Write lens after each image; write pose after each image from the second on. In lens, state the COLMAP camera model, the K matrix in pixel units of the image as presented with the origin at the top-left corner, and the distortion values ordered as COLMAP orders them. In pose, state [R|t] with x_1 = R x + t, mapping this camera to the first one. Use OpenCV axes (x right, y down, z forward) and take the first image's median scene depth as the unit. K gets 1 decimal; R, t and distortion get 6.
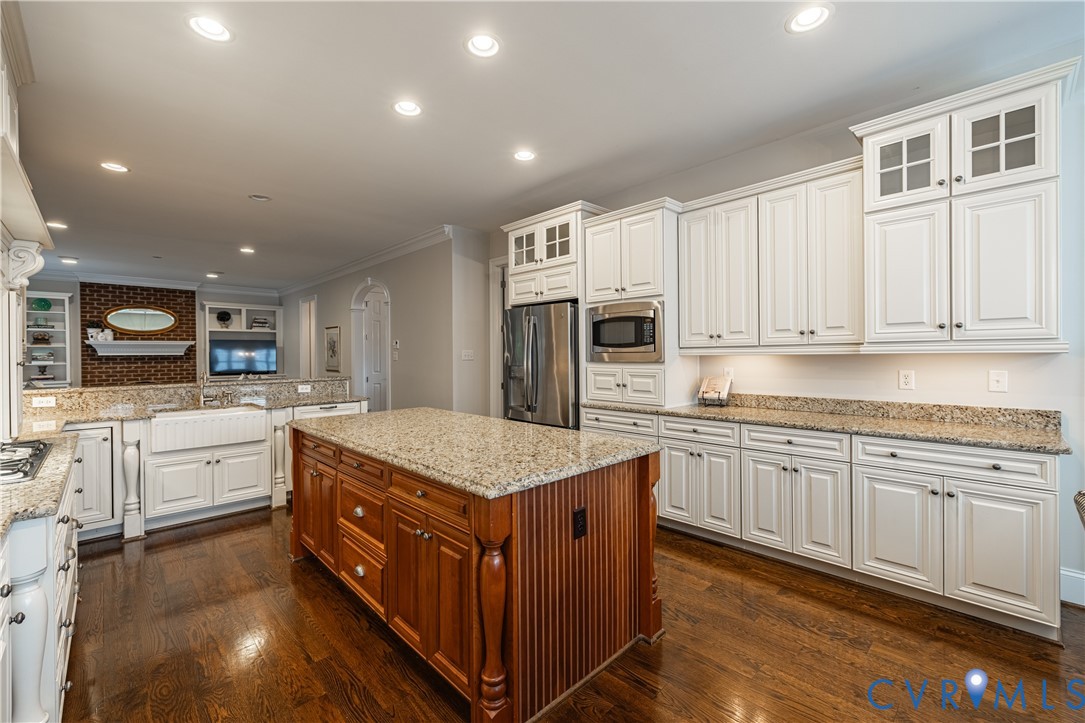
lens RADIAL K [[454.3, 0, 545.6], [0, 454.3, 354.7], [0, 0, 1]] dist [-0.000913, -0.000152]
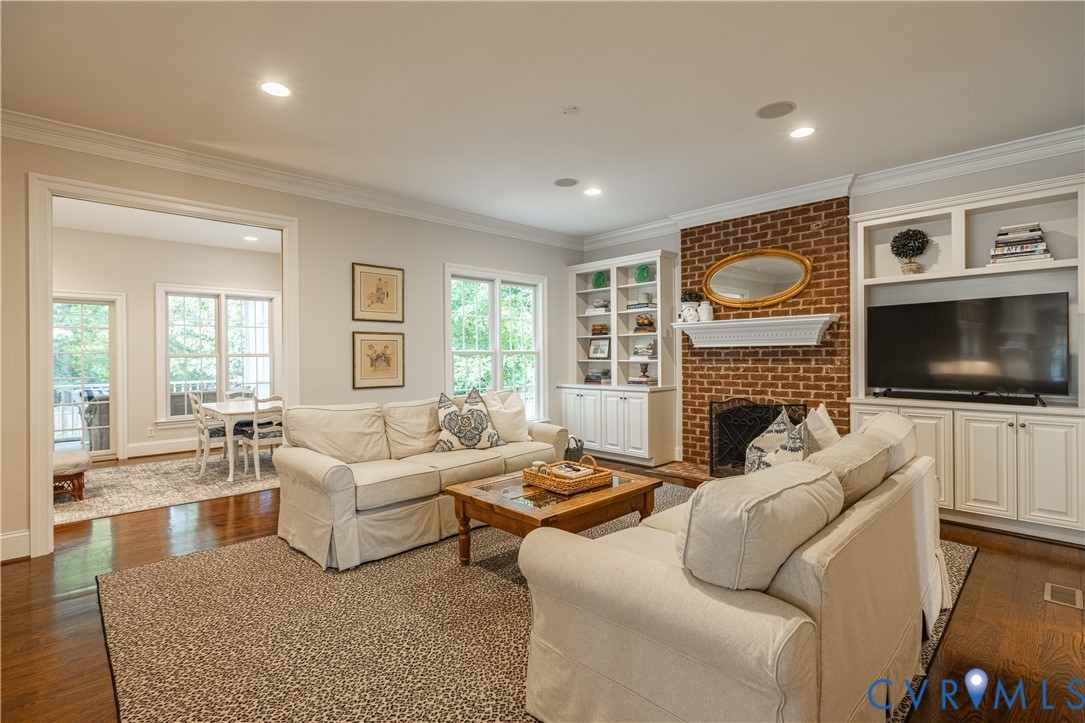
lens RADIAL K [[513.7, 0, 542.0], [0, 513.7, 353.7], [0, 0, 1]] dist [0.015750, 0.000074]
pose [[-0.004533, -0.002943, -0.999985, -0.292817], [-0.000006, 0.999996, -0.002943, 0.011261], [0.999990, -0.000007, -0.004533, 0.753240]]
